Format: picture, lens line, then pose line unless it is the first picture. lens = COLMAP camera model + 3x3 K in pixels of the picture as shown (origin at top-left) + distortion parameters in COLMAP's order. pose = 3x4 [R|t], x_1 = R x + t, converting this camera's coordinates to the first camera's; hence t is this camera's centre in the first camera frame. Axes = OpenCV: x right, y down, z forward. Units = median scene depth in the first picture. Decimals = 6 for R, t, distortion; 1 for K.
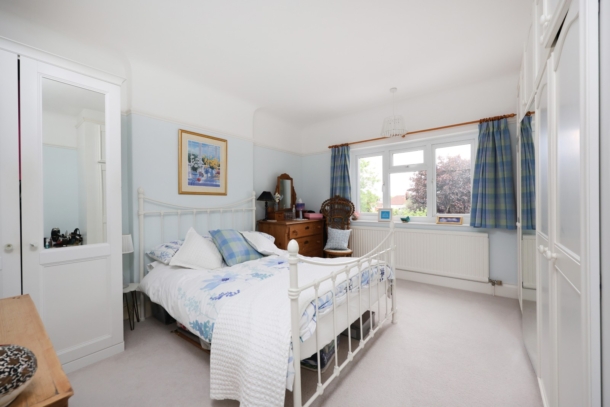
lens RADIAL K [[242.1, 0, 305.3], [0, 242.1, 203.9], [0, 0, 1]] dist [0.003536, 0.000302]
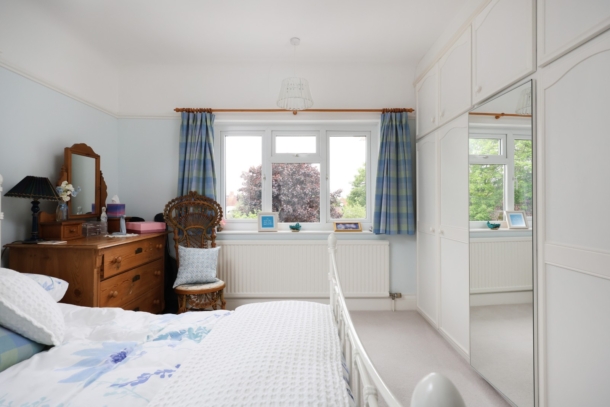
lens RADIAL K [[291.6, 0, 306.8], [0, 291.6, 202.5], [0, 0, 1]] dist [0.003201, 0.000554]
pose [[0.788216, 0.012054, 0.615281, -0.096681], [-0.005853, 0.999910, -0.012091, -0.000615], [-0.615371, 0.005929, 0.788215, 0.272686]]
